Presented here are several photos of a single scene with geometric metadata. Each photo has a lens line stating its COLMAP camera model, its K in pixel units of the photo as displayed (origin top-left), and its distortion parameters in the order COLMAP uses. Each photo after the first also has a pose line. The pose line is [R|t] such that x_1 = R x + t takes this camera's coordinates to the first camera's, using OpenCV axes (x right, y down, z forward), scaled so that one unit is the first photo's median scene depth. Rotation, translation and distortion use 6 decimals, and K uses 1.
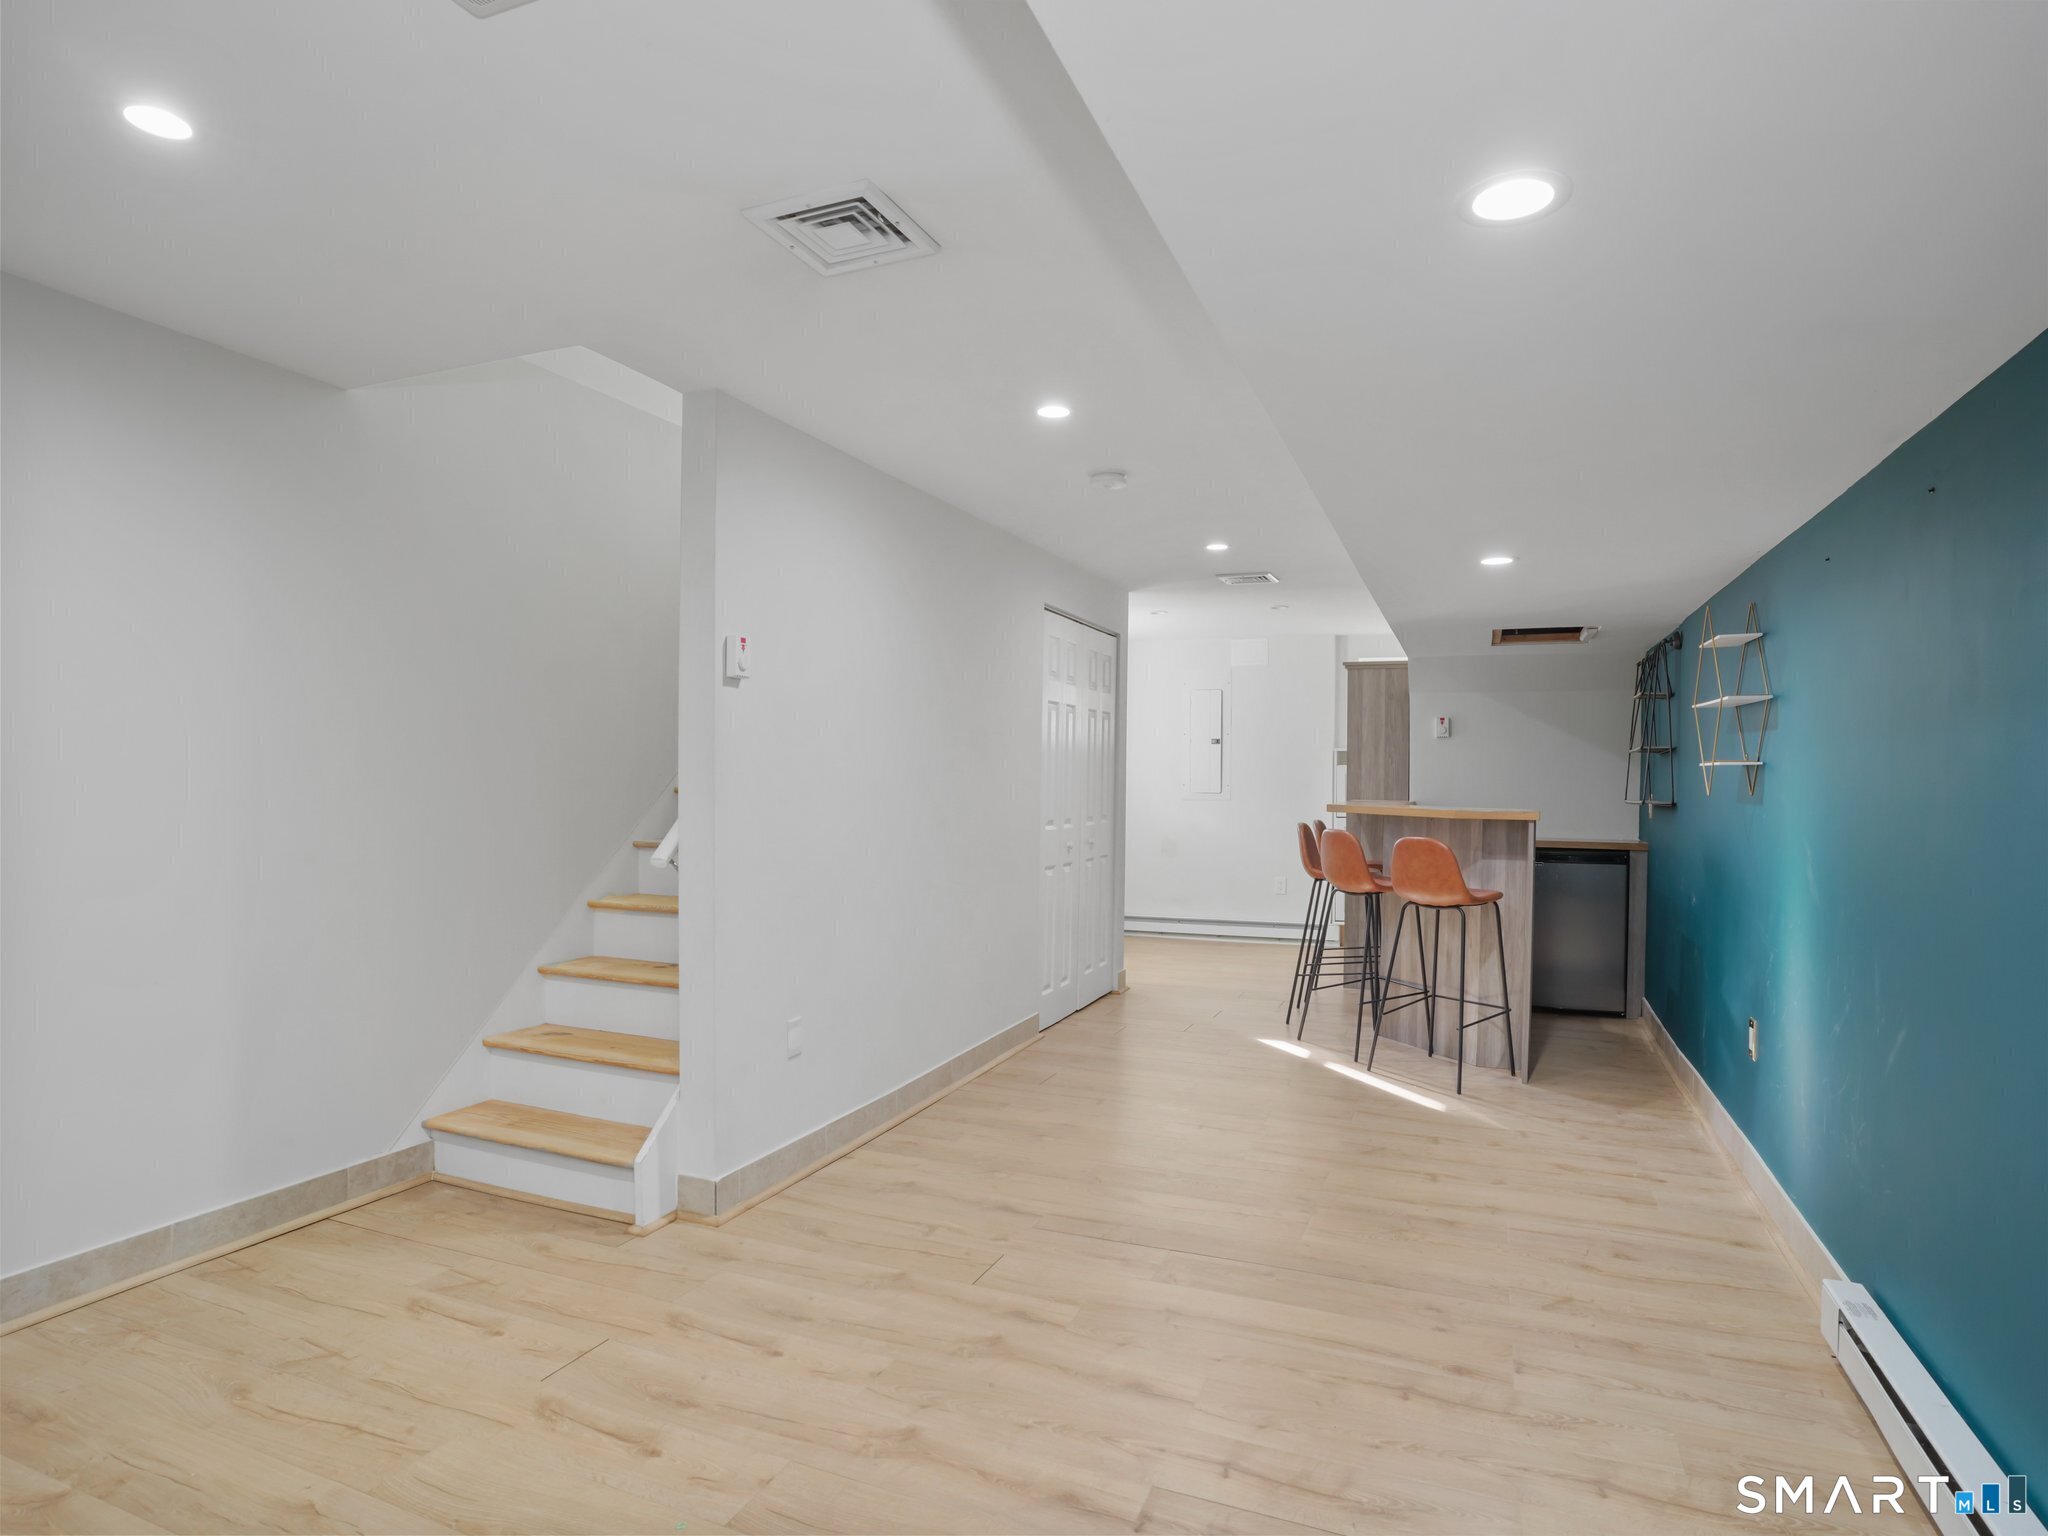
lens RADIAL K [[1121.1, 0, 1024.0], [0, 1121.1, 774.3], [0, 0, 1]] dist [-0.088341, 0.040713]
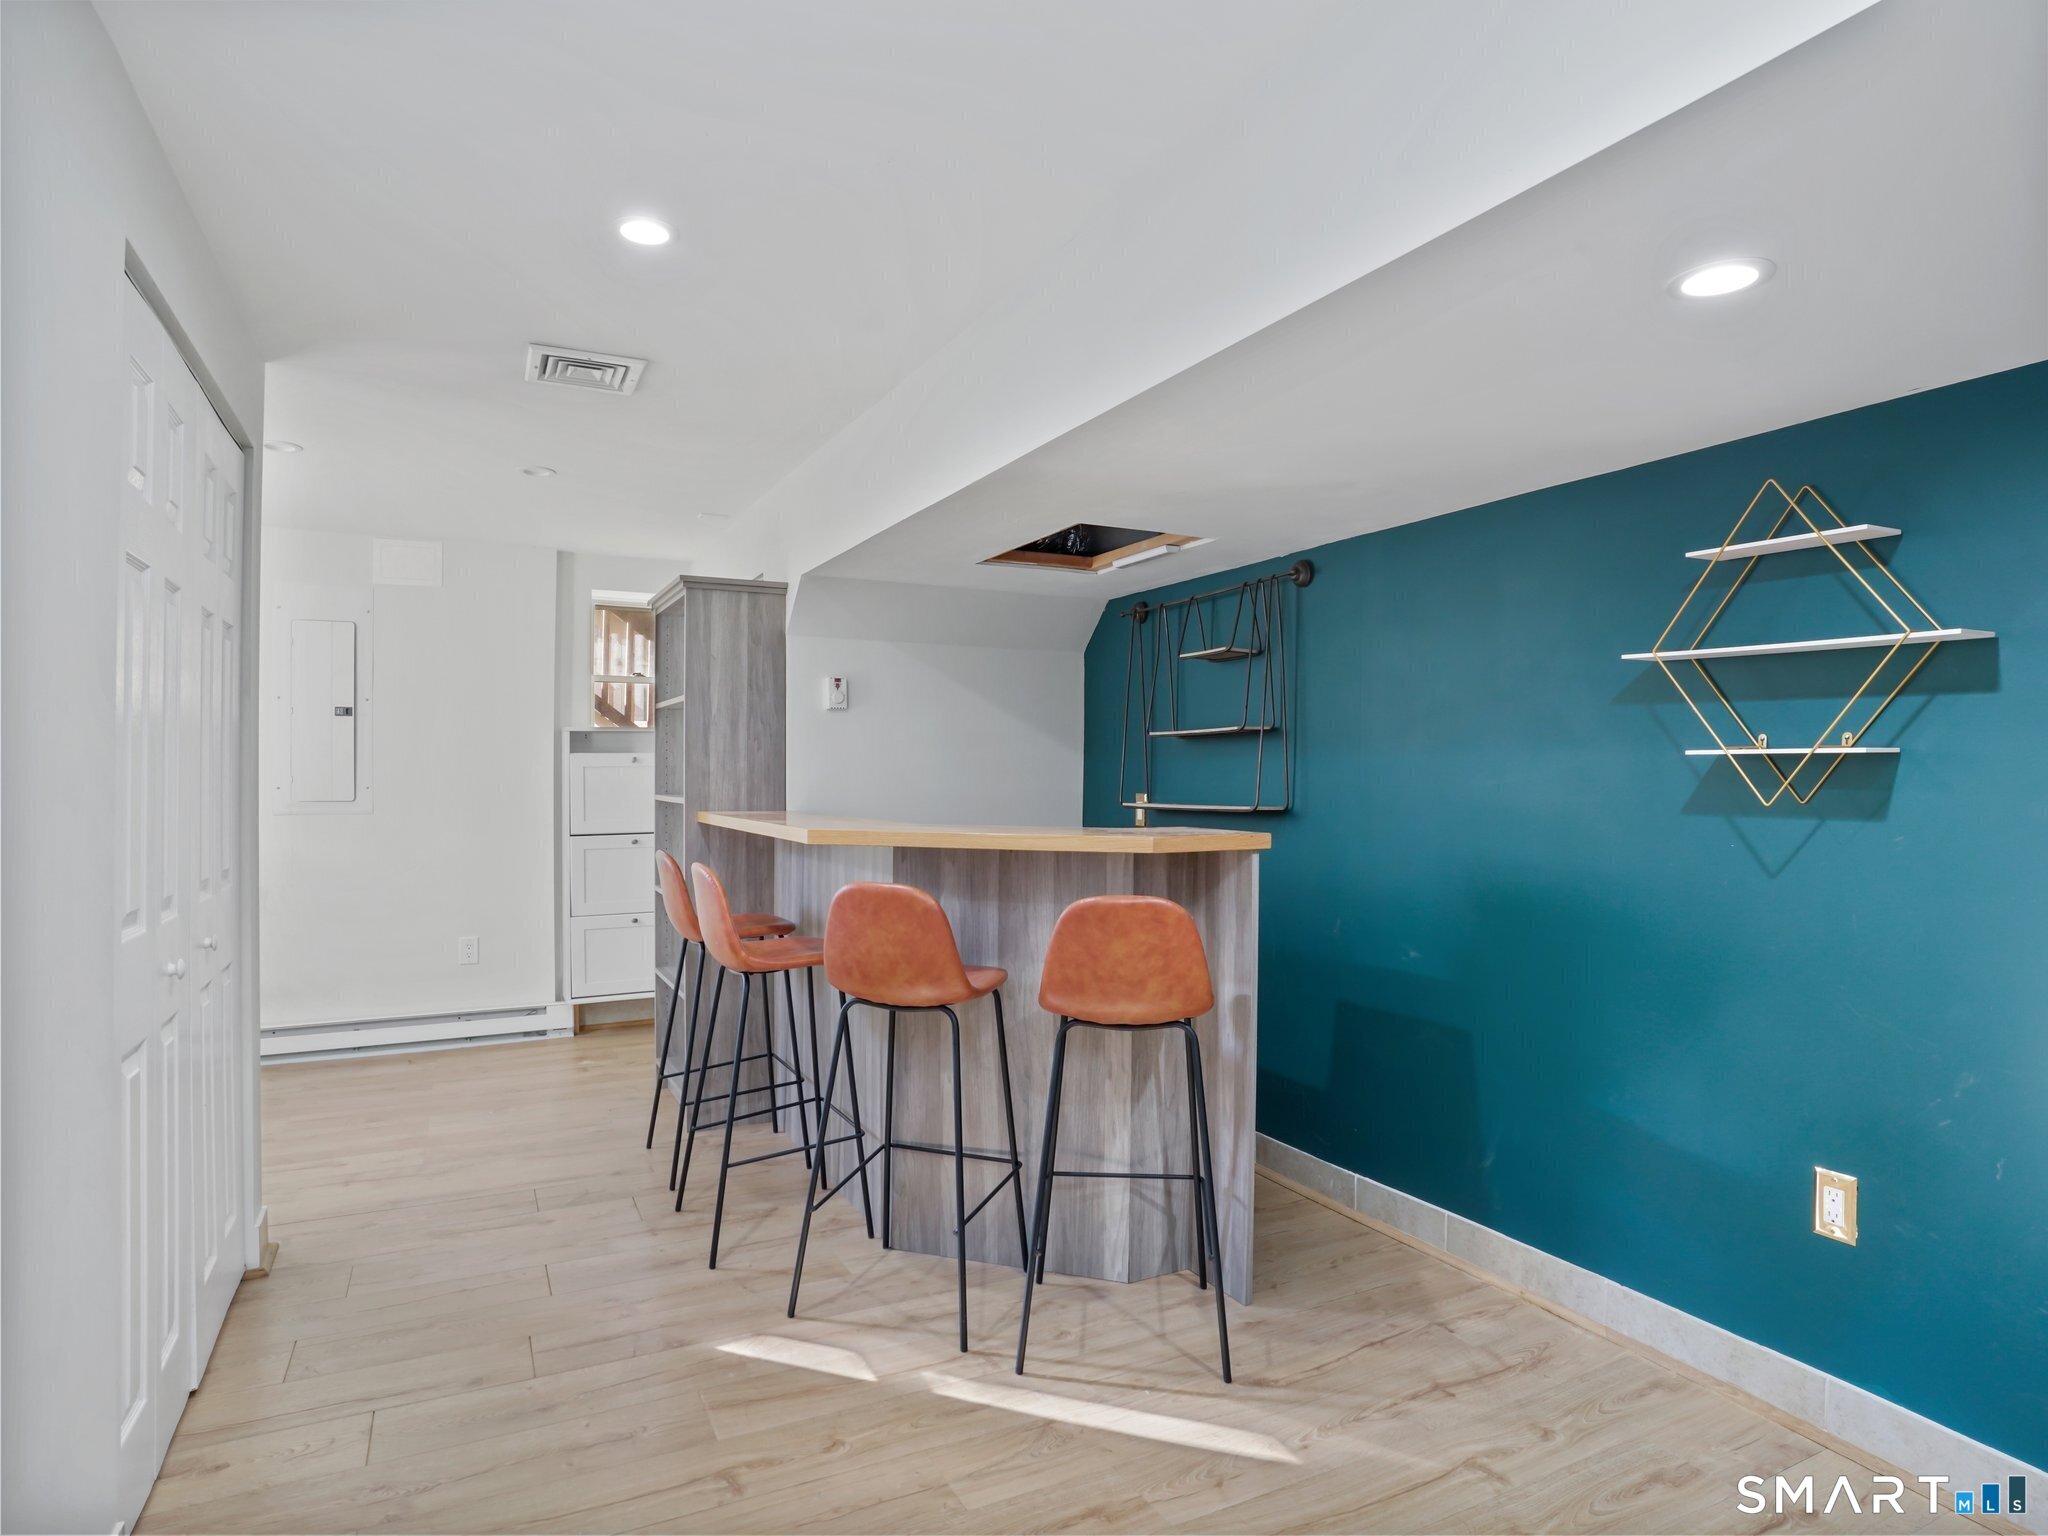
lens RADIAL K [[1121.1, 0, 1024.0], [0, 1121.1, 774.3], [0, 0, 1]] dist [-0.088341, 0.040713]
pose [[0.649763, -0.012556, 0.760033, -0.040000], [0.004144, 0.999907, 0.012976, -0.003803], [-0.760125, -0.005282, 0.649755, 0.503607]]
